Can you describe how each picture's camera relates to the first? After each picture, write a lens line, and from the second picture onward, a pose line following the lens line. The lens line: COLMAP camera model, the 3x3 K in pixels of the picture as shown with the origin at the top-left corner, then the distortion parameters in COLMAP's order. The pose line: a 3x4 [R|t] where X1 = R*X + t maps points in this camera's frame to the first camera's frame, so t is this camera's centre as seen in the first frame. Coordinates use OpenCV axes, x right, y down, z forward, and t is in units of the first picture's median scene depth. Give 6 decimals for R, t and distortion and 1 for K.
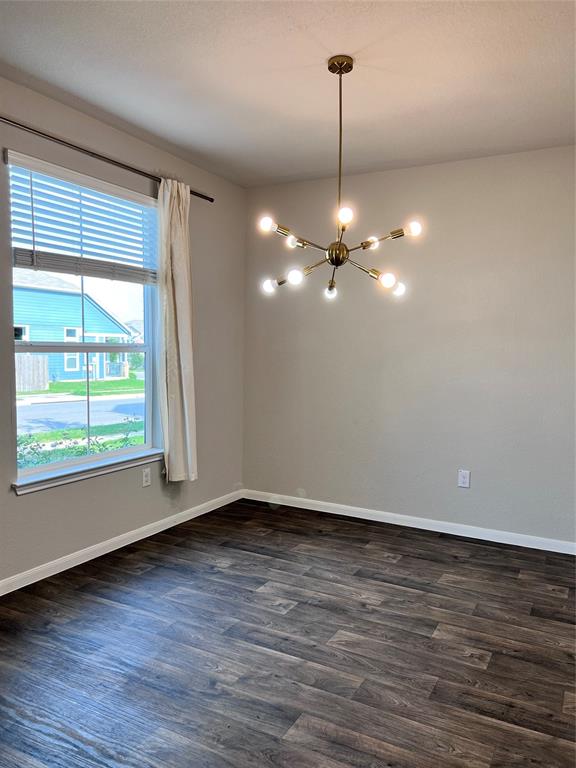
lens RADIAL K [[579.0, 0, 285.4], [0, 579.0, 388.1], [0, 0, 1]] dist [0.075763, -0.085194]
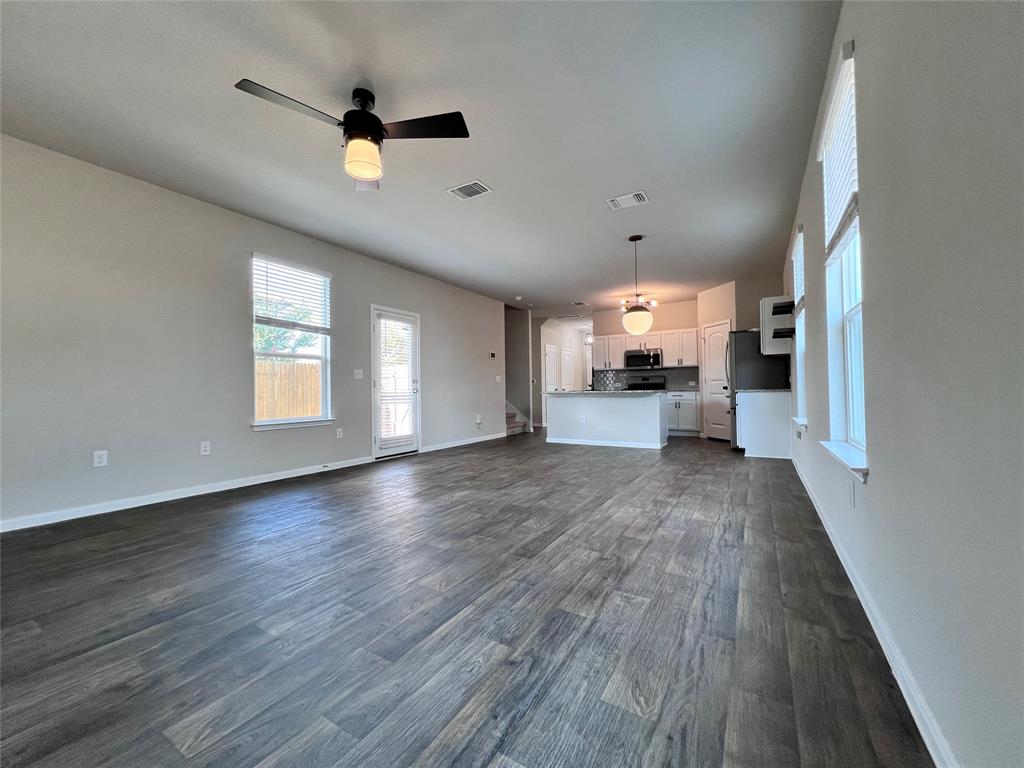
lens RADIAL K [[411.7, 0, 512.0], [0, 411.7, 384.0], [0, 0, 1]] dist [0.000975, 0.000033]
pose [[0.032643, 0.009113, 0.999426, -0.293171], [0.082121, 0.996553, -0.011769, 0.080967], [-0.996088, 0.082458, 0.031782, 0.930979]]
